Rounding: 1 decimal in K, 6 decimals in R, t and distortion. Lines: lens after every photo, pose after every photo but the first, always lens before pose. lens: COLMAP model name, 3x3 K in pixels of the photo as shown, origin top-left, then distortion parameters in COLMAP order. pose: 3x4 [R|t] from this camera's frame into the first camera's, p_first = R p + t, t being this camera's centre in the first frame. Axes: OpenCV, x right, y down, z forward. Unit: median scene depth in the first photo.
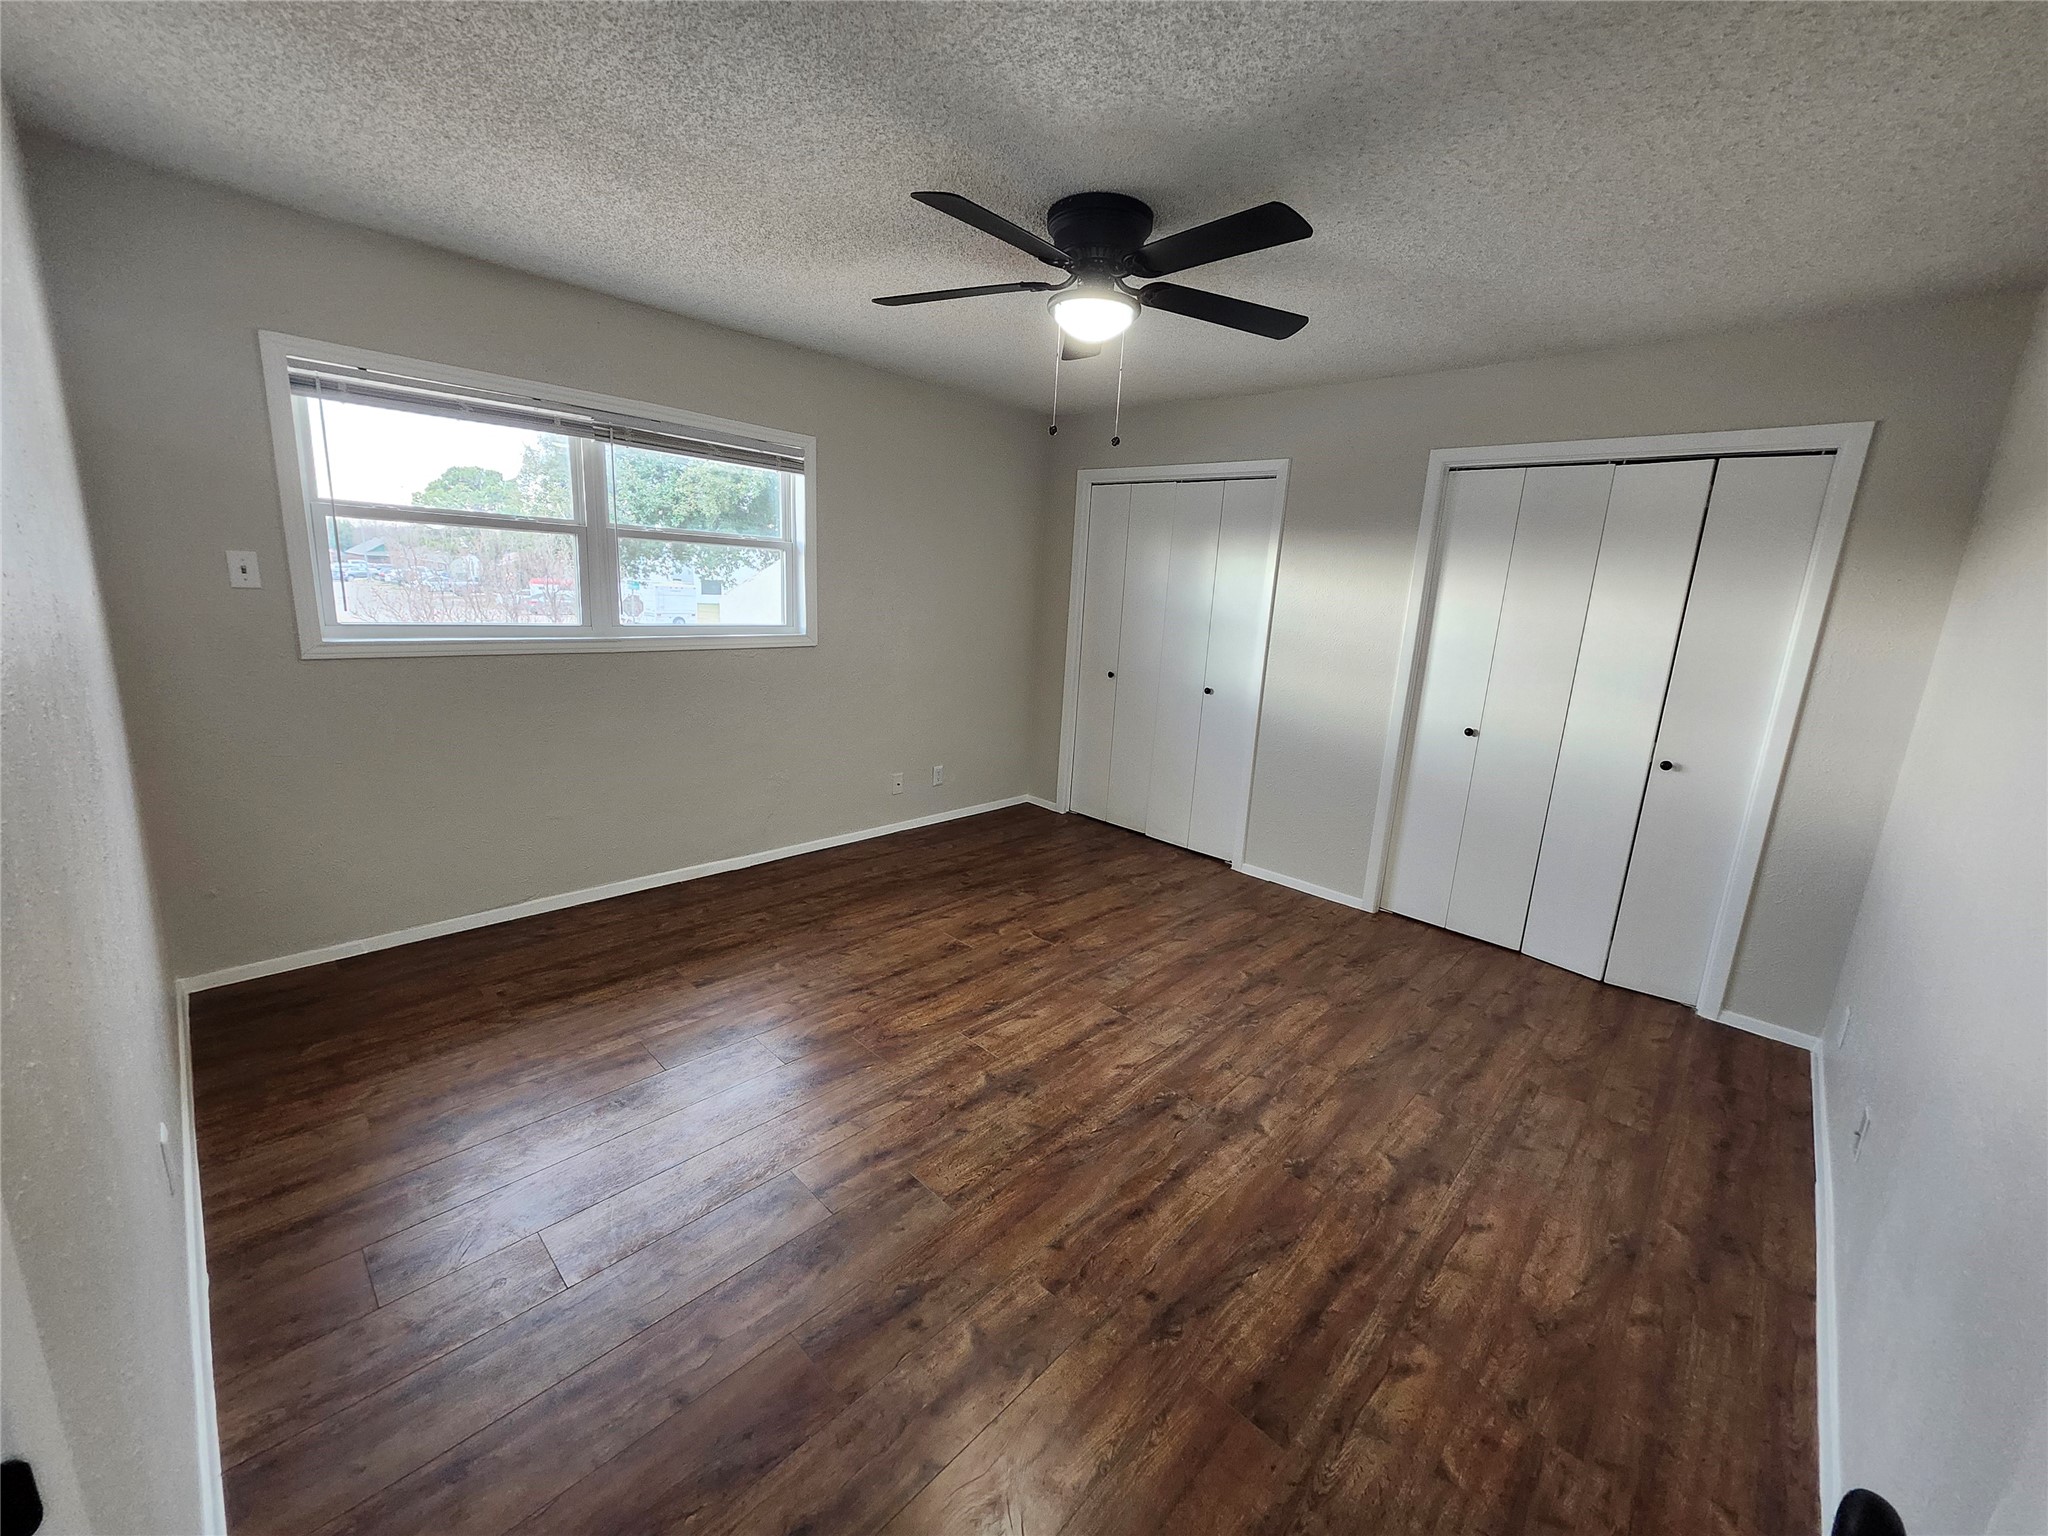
lens RADIAL K [[800.7, 0, 1033.0], [0, 800.7, 773.9], [0, 0, 1]] dist [0.001585, -0.000181]
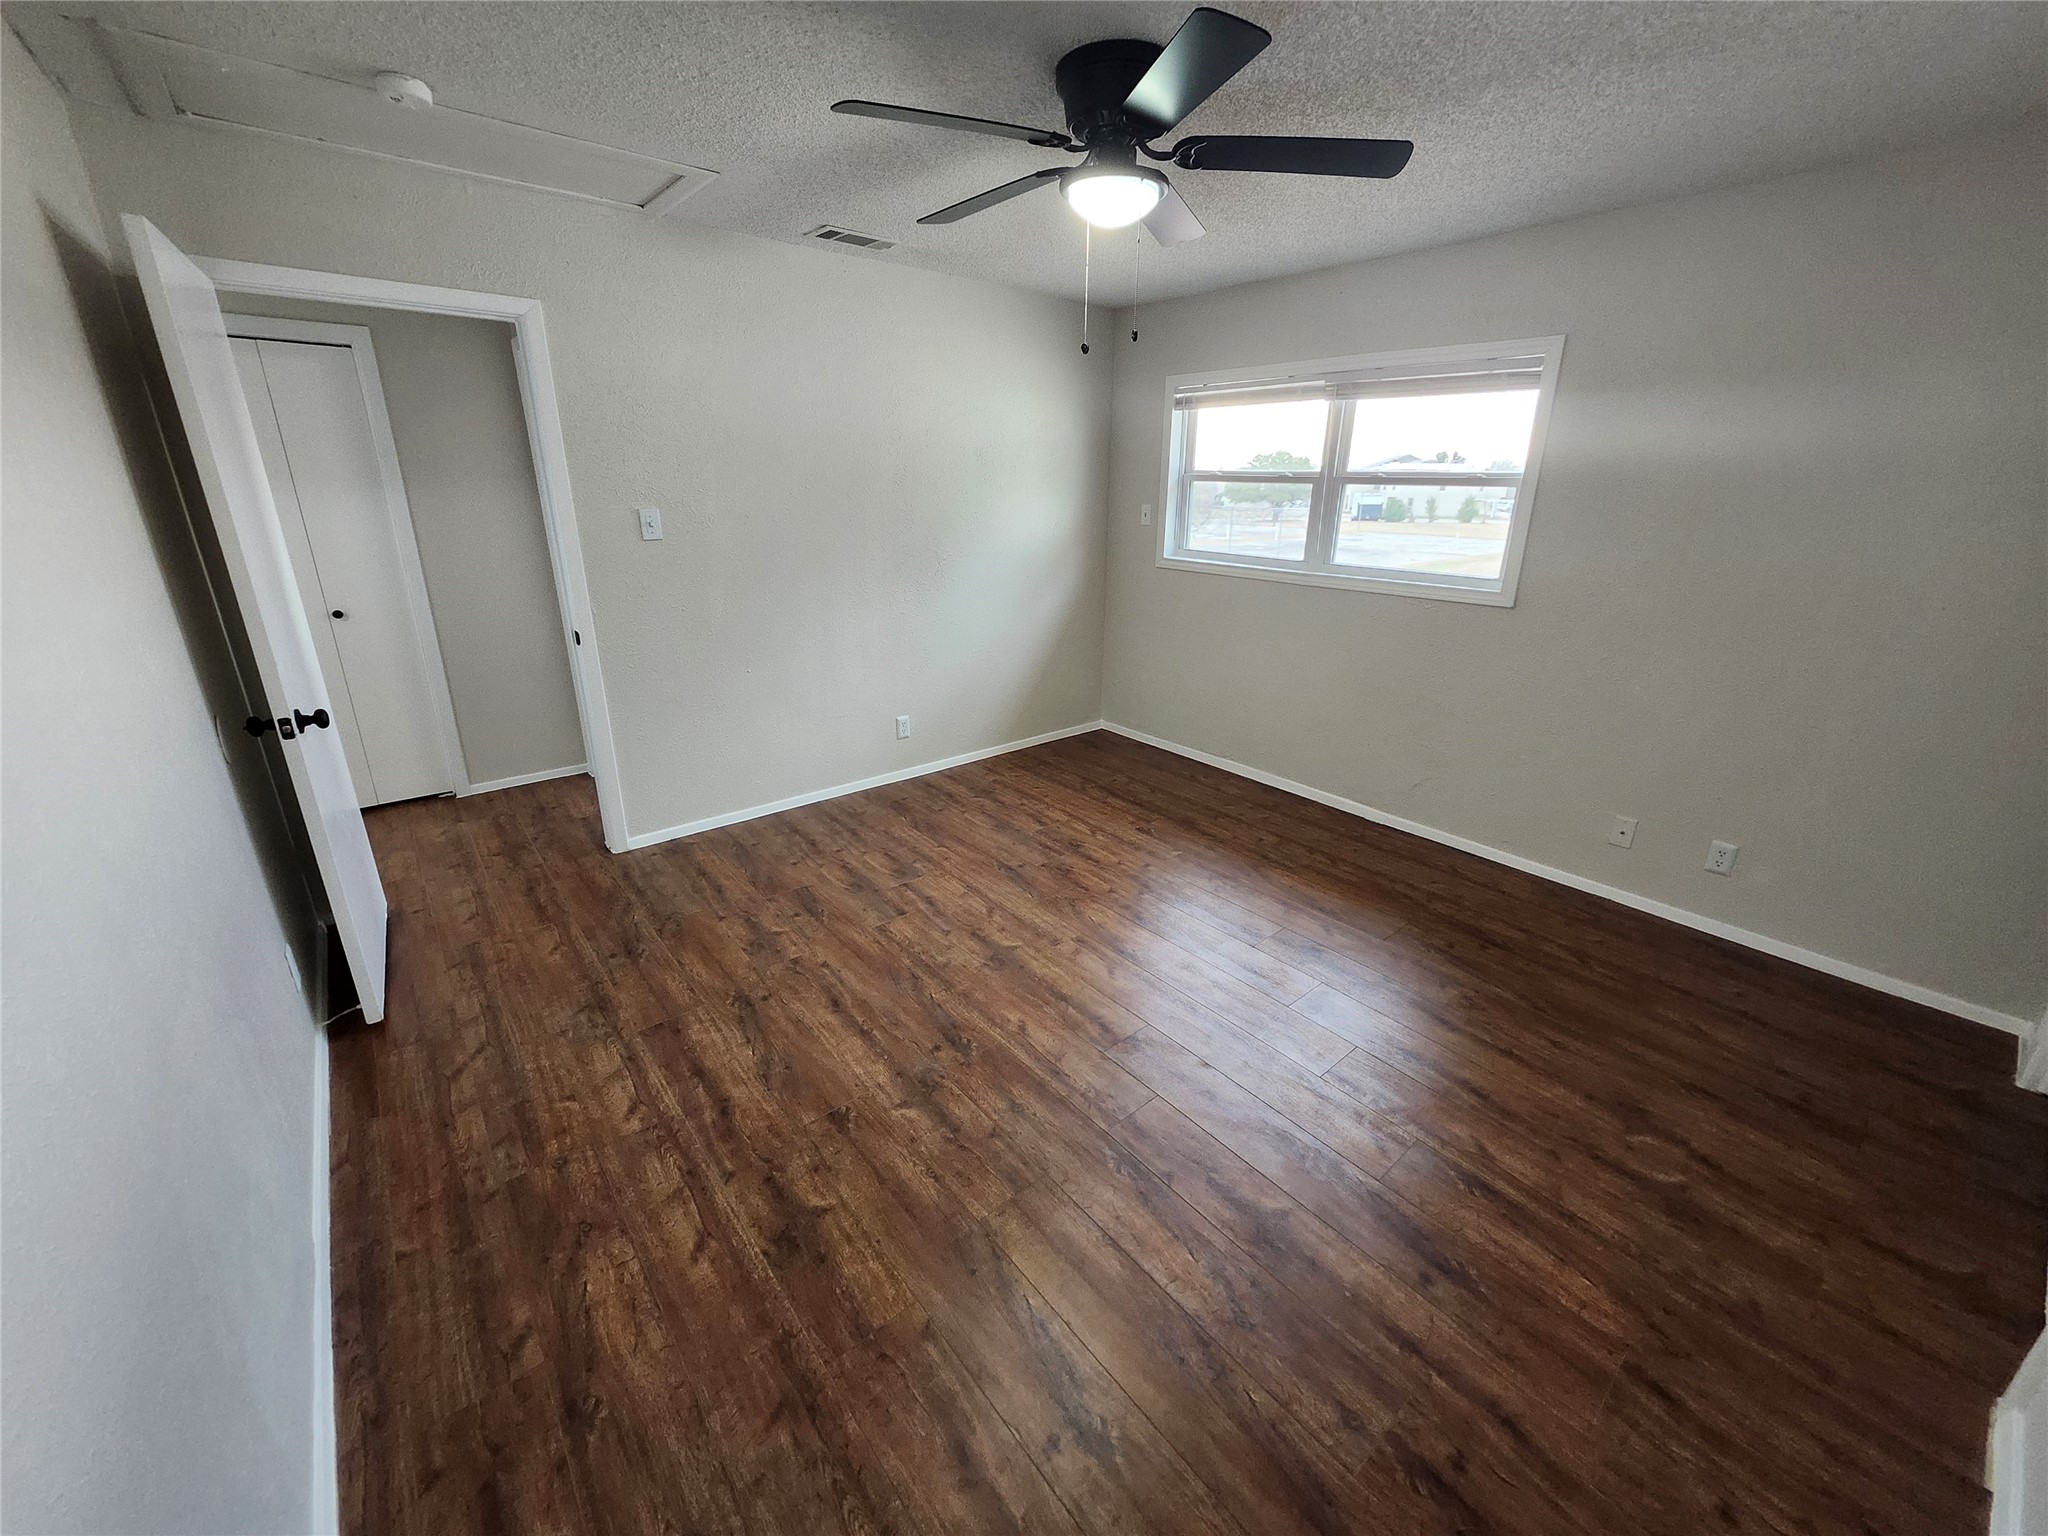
lens RADIAL K [[800.7, 0, 1033.8], [0, 800.7, 759.5], [0, 0, 1]] dist [0.001585, -0.000181]
pose [[-0.118176, 0.274980, -0.954159, 1.166661], [-0.253497, 0.920700, 0.296734, -0.266693], [0.960090, 0.276944, -0.039098, 1.200502]]
